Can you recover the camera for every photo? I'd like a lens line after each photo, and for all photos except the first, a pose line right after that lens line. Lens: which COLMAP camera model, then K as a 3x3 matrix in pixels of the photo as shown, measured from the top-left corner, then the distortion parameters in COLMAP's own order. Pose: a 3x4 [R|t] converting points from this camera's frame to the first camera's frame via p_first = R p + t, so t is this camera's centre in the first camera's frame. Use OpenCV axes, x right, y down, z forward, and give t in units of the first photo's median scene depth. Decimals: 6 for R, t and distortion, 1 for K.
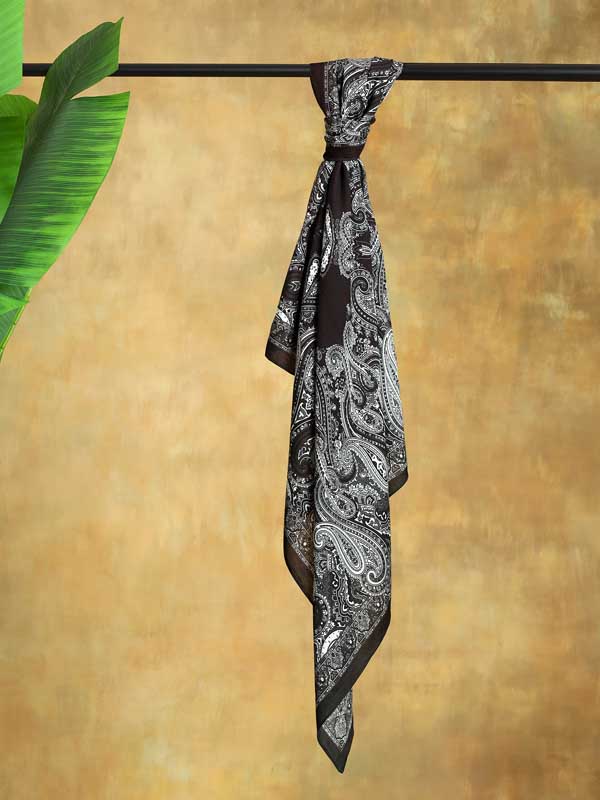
lens RADIAL K [[1496.2, 0, 300.0], [0, 1496.2, 400.0], [0, 0, 1]] dist [0.029935, -0.299948]
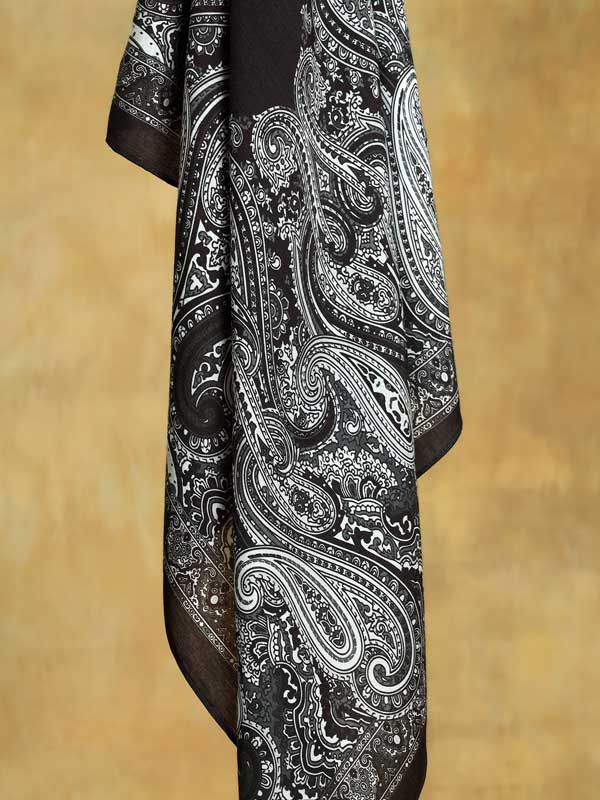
lens RADIAL K [[2363.6, 0, 300.0], [0, 2363.6, 400.0], [0, 0, 1]] dist [0.171545, -0.147478]
pose [[0.999520, -0.029491, 0.009448, 0.021974], [0.028911, 0.997983, 0.056514, 0.005962], [-0.011096, -0.056214, 0.998357, 0.355816]]
